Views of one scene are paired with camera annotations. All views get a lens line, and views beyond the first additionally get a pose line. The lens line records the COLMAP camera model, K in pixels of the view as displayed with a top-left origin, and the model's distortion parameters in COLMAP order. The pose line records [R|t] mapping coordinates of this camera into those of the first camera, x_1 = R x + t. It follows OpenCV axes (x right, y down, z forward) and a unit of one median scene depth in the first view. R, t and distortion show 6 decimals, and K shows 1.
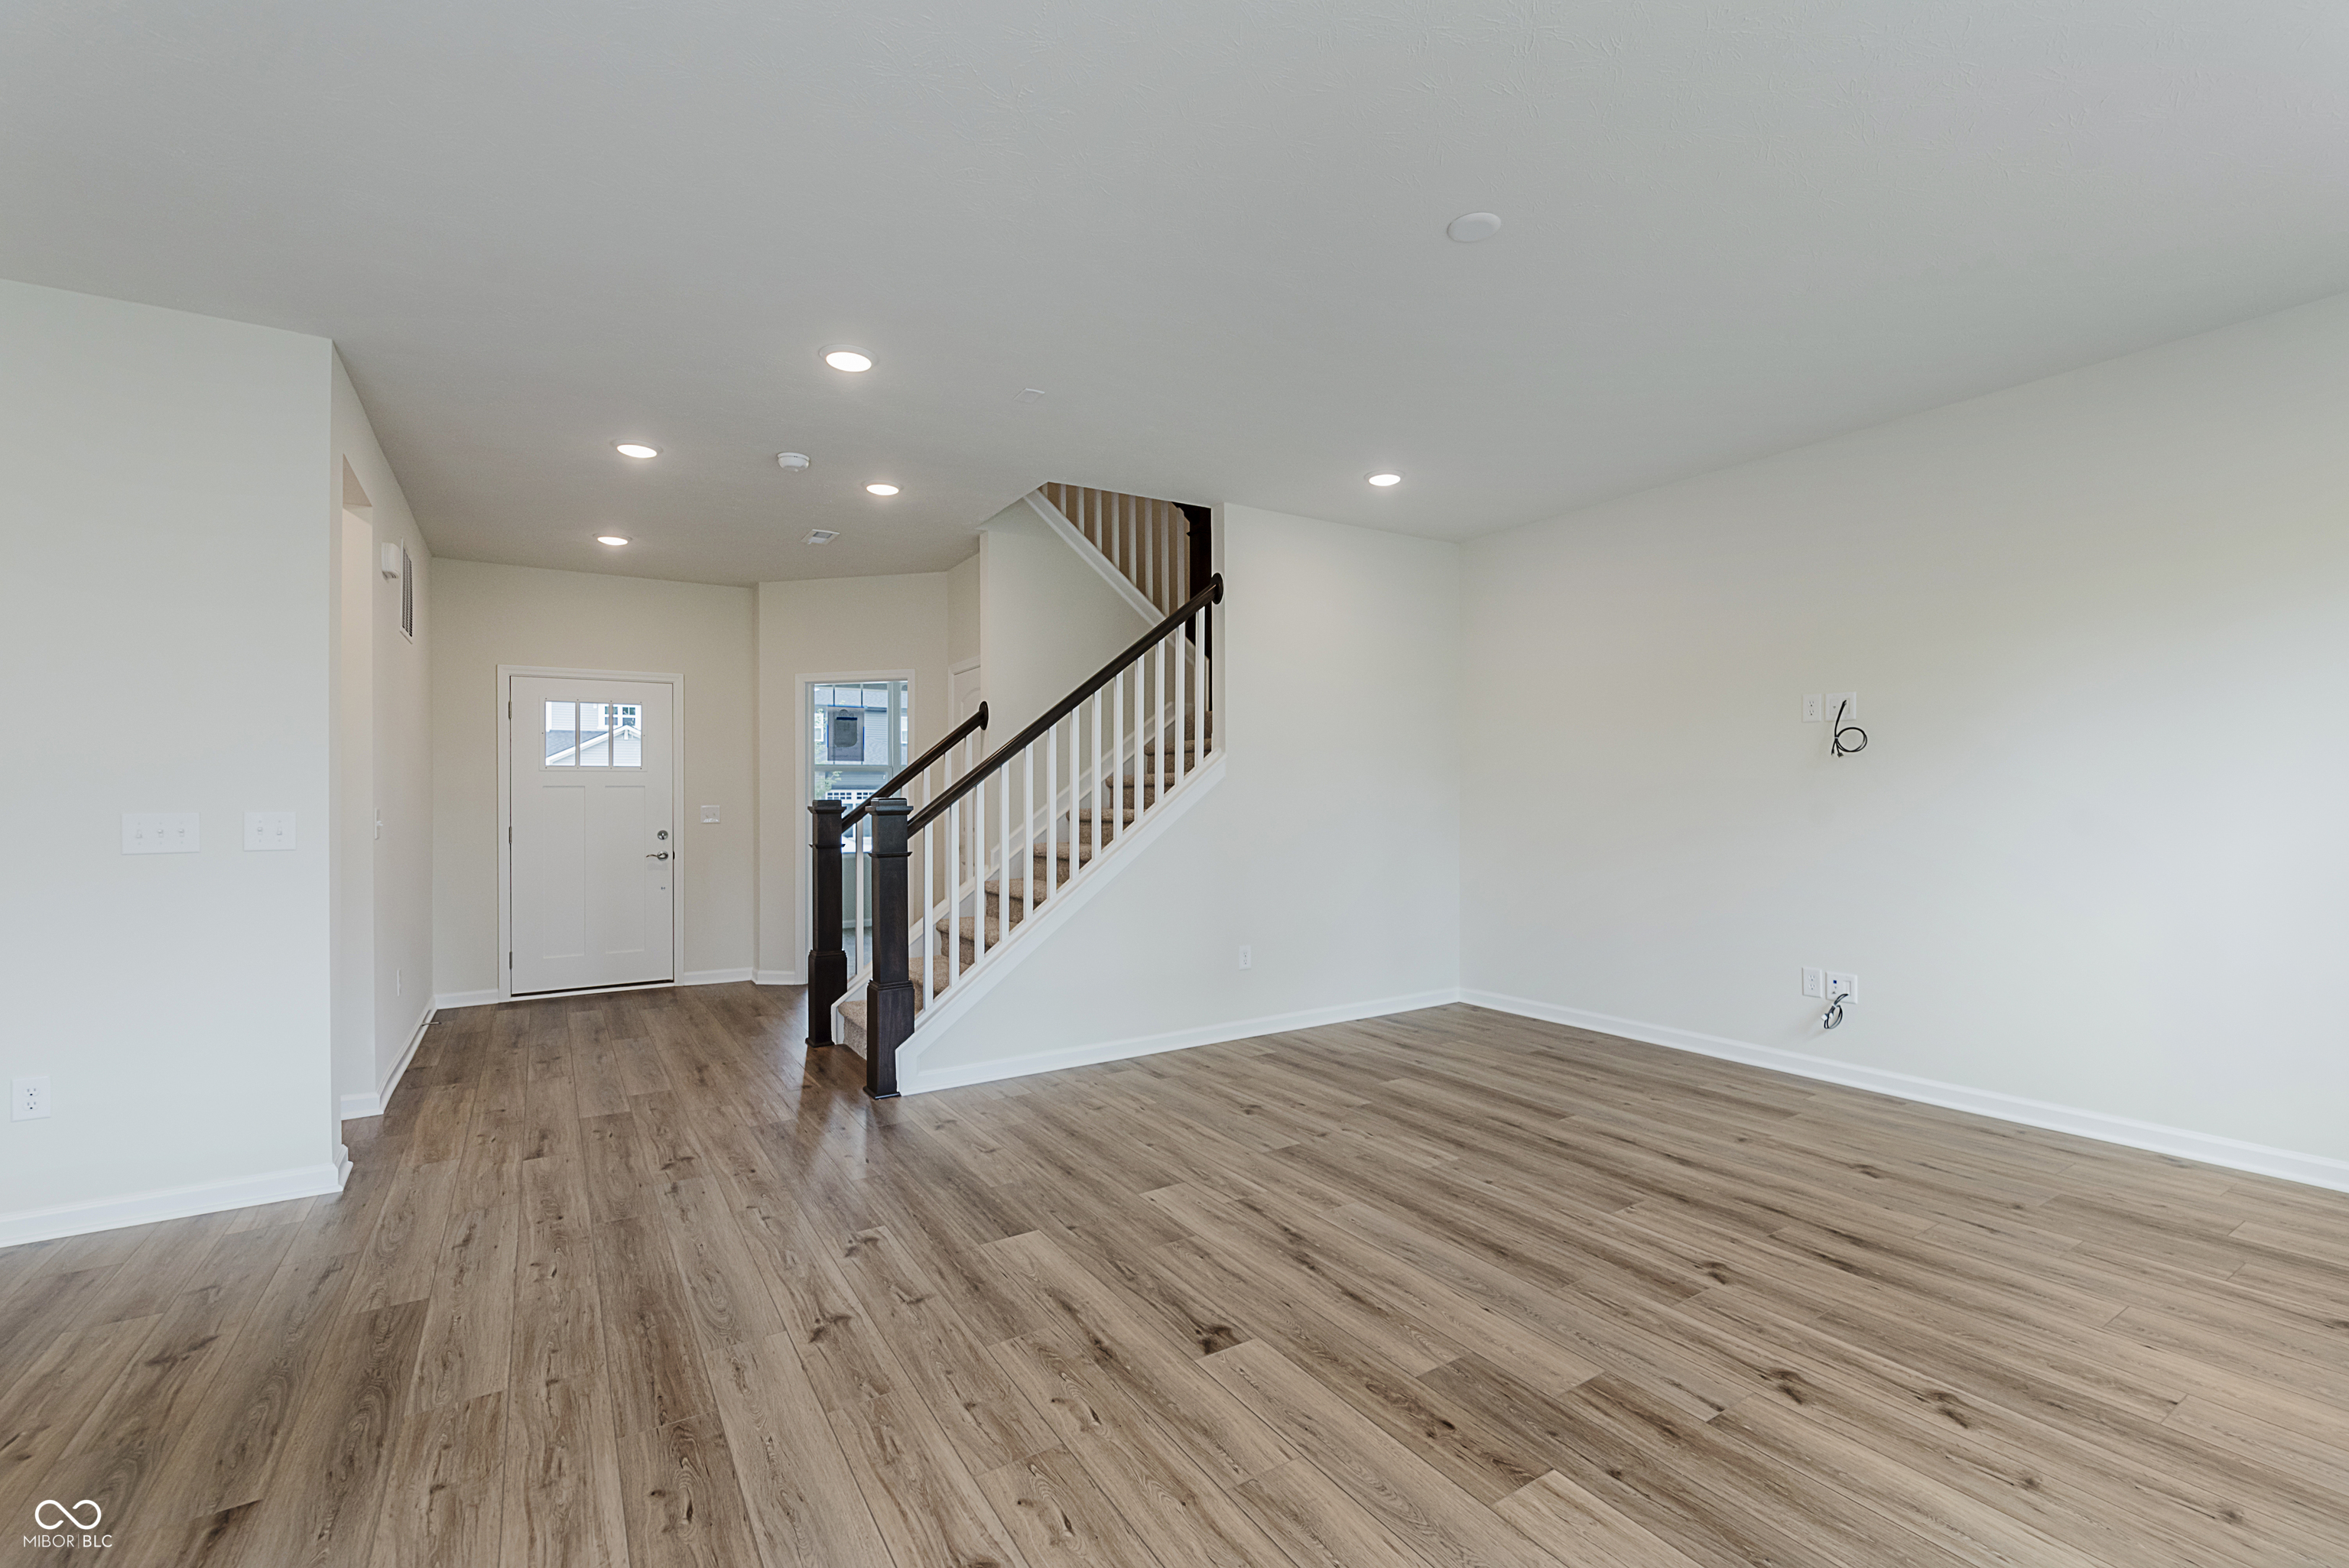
lens RADIAL K [[1027.5, 0, 1191.0], [0, 1027.5, 795.9], [0, 0, 1]] dist [0.004960, 0.000244]
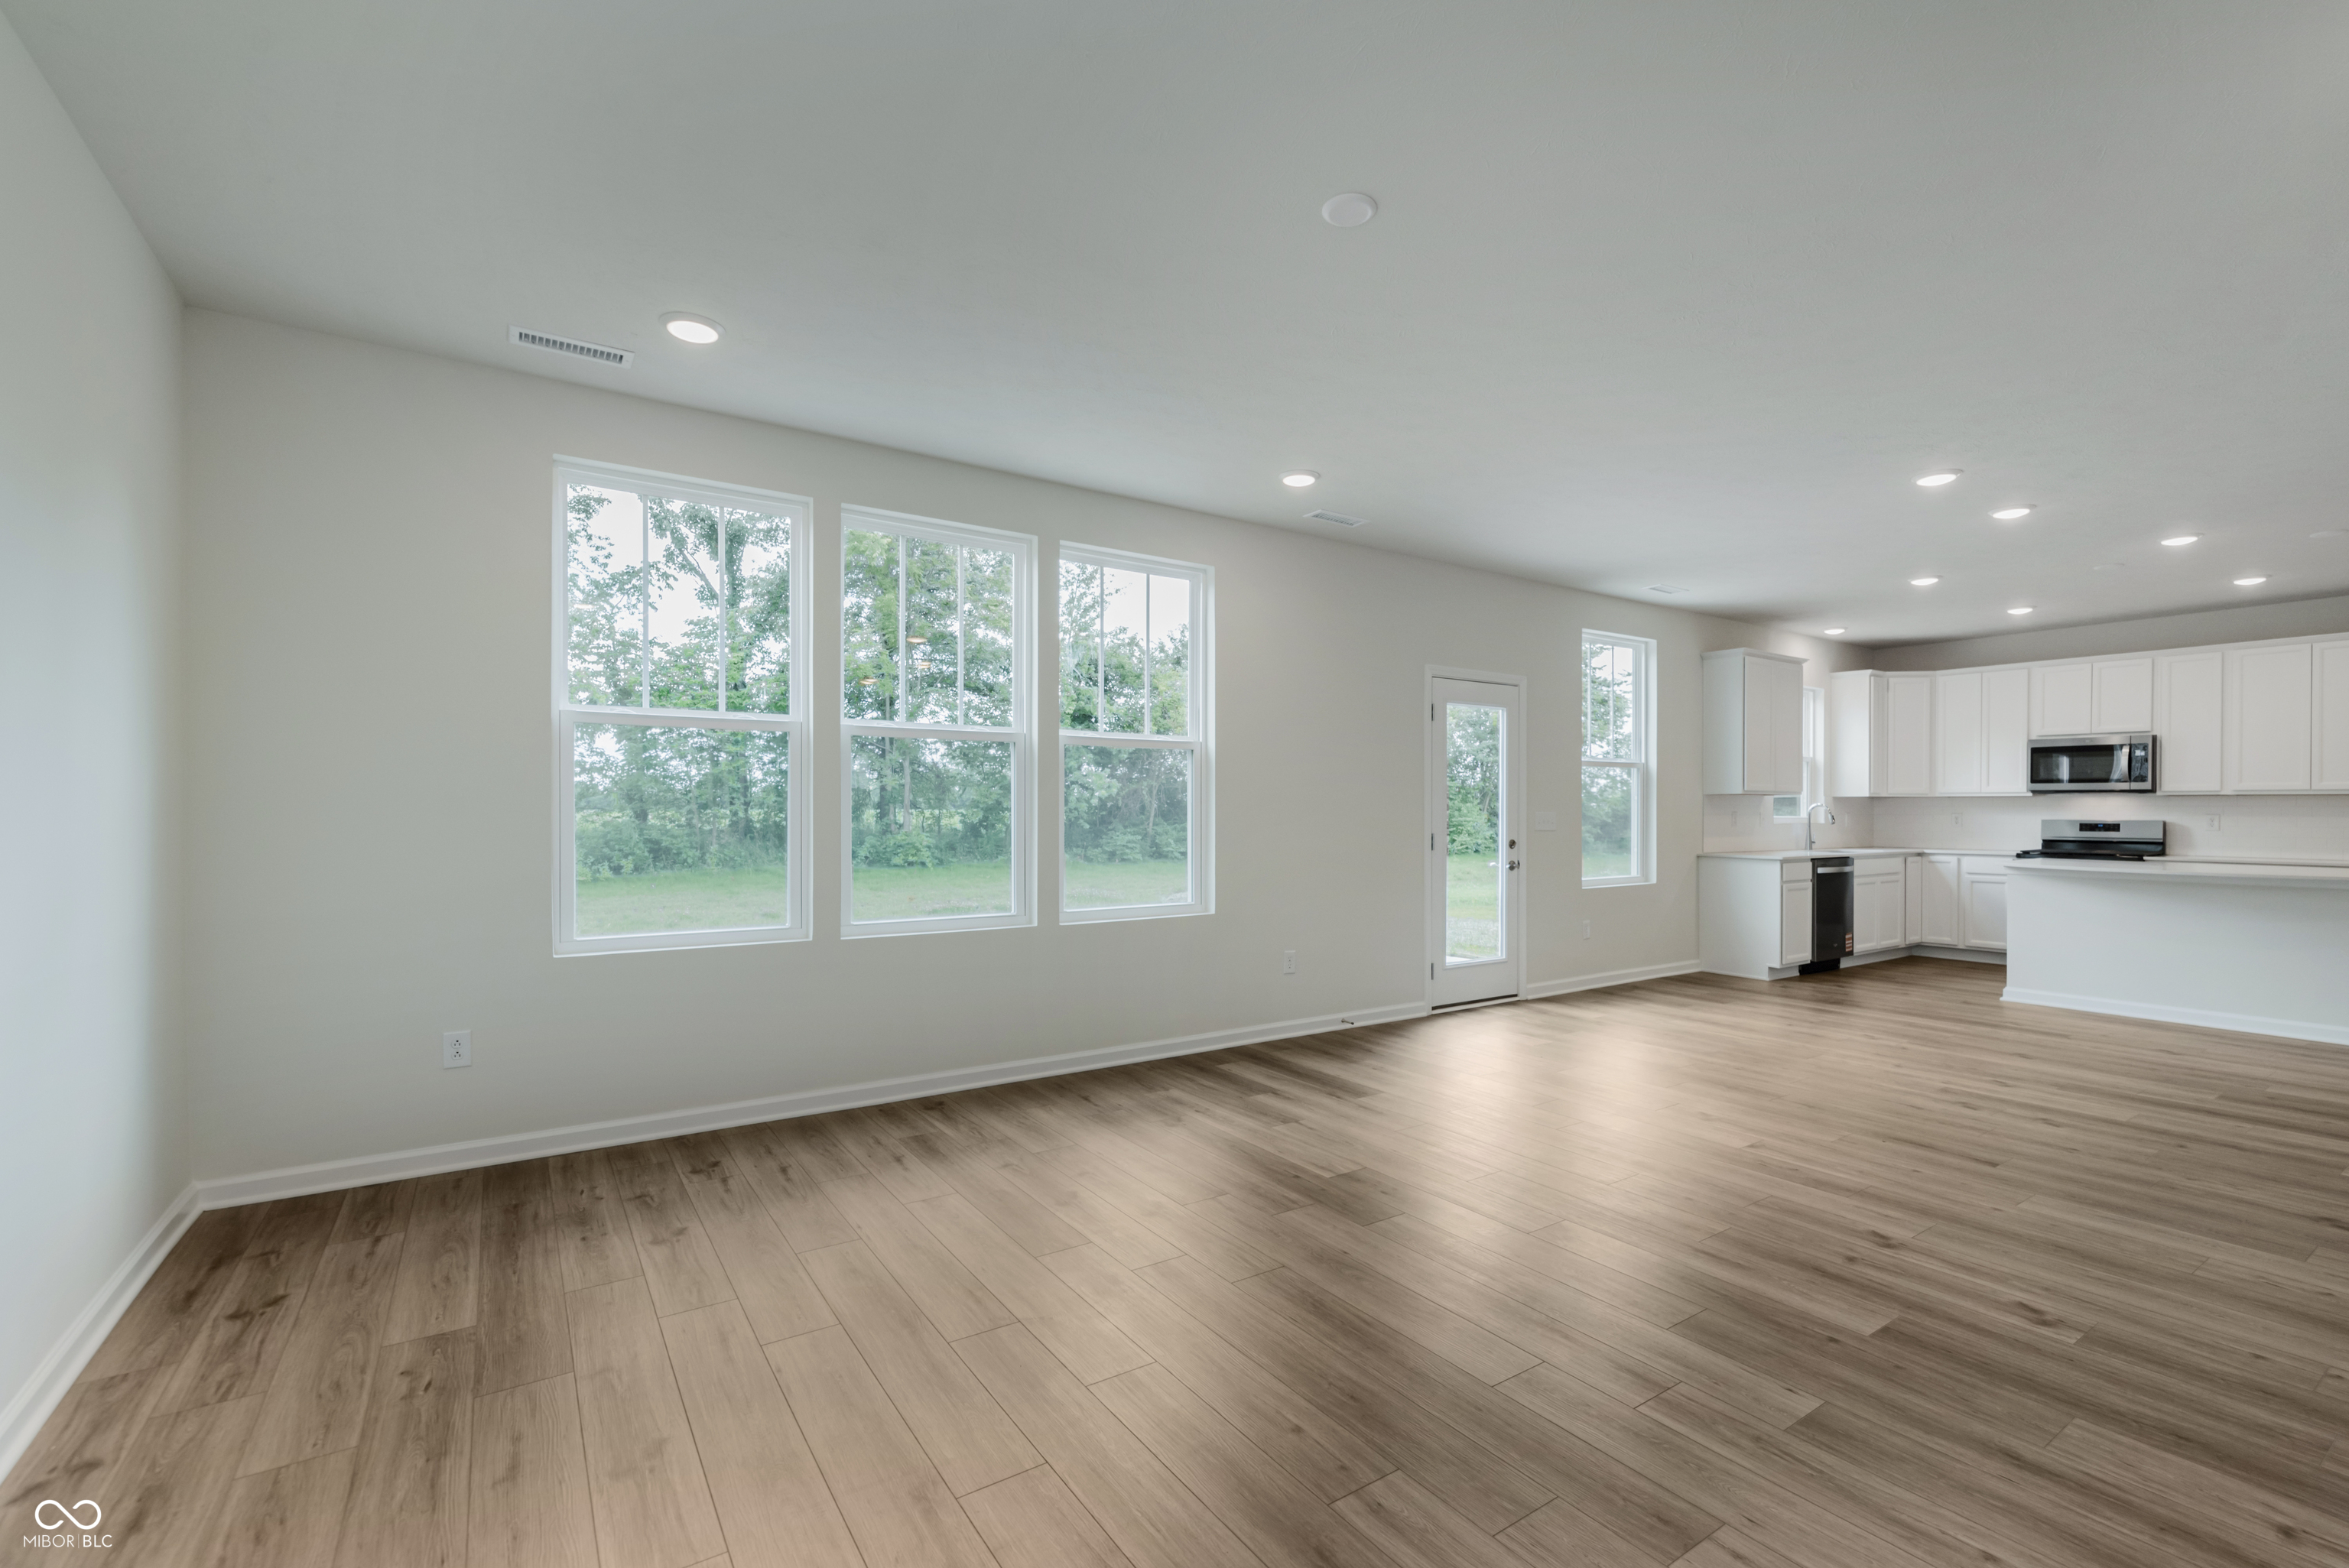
lens RADIAL K [[1030.9, 0, 1205.2], [0, 1030.9, 805.3], [0, 0, 1]] dist [0.006030, 0.000236]
pose [[-0.999232, 0.005967, -0.038720, 0.411378], [0.006233, 0.999958, -0.006768, 0.003018], [0.038678, -0.007005, -0.999227, 1.823517]]
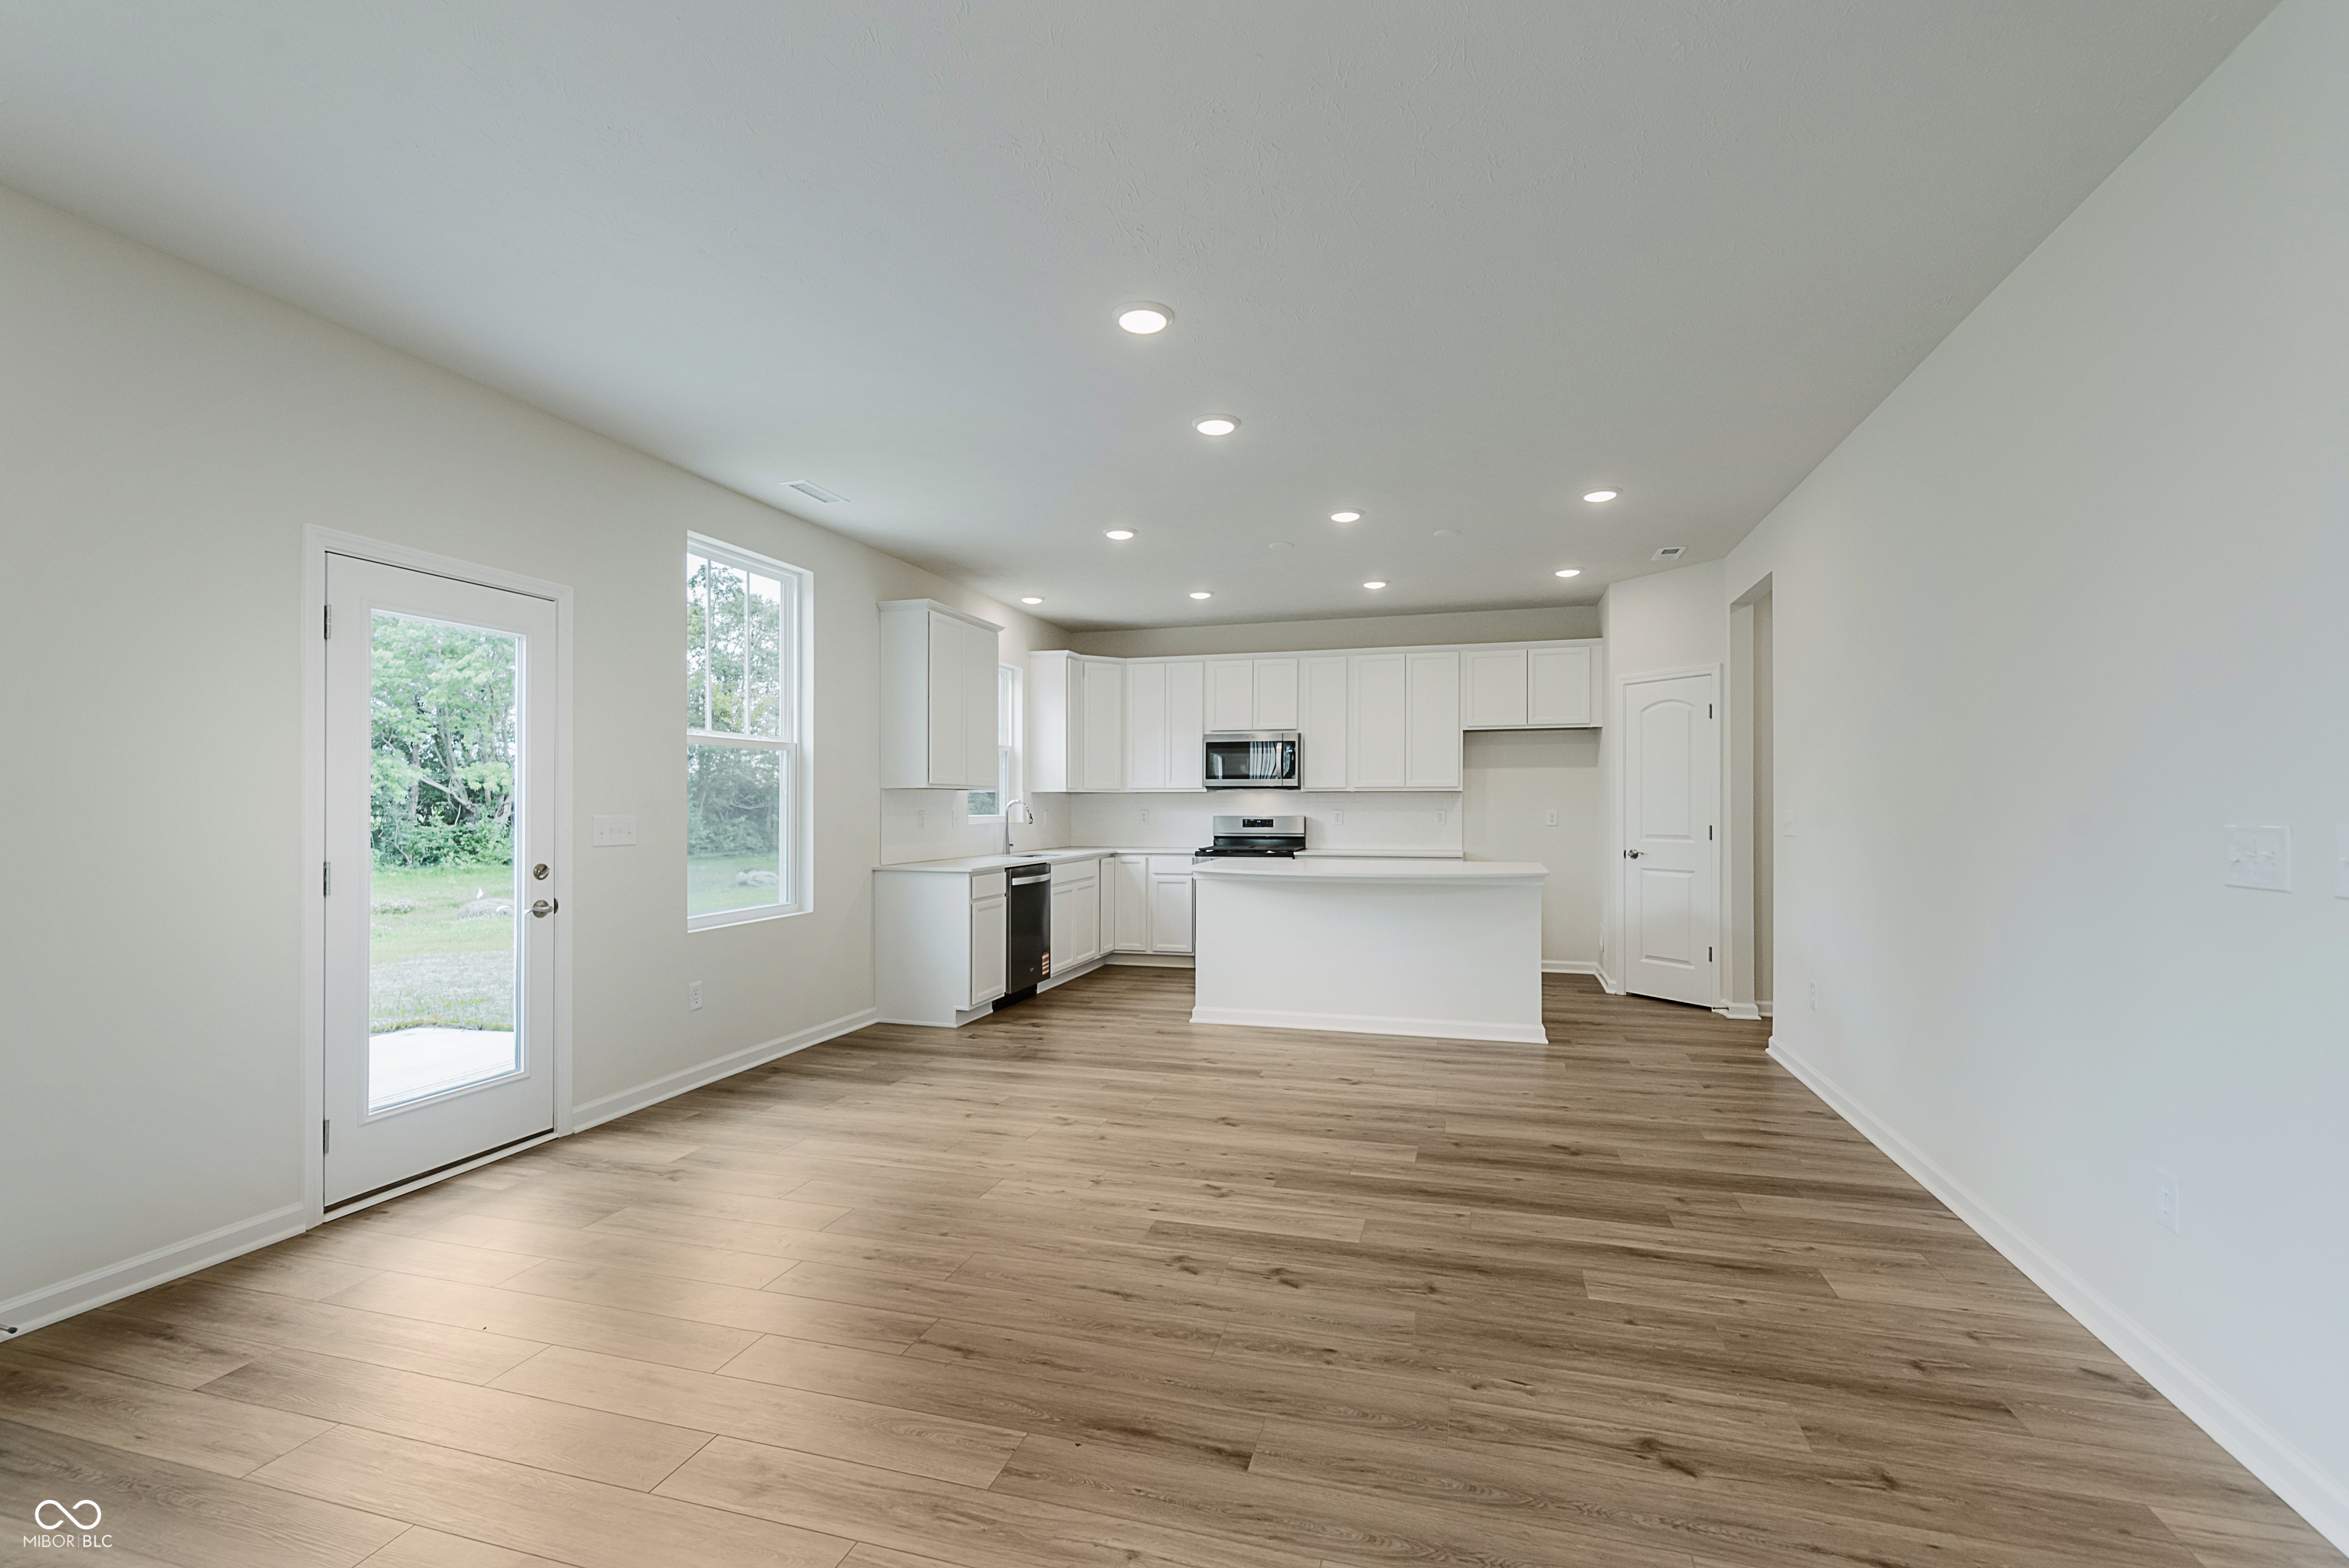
lens RADIAL K [[1027.5, 0, 1191.0], [0, 1027.5, 795.9], [0, 0, 1]] dist [0.004960, 0.000244]
pose [[-0.747800, 0.004773, -0.663907, -0.101348], [0.010849, 0.999928, -0.005031, -0.003984], [0.663836, -0.010965, -0.747798, 1.109968]]
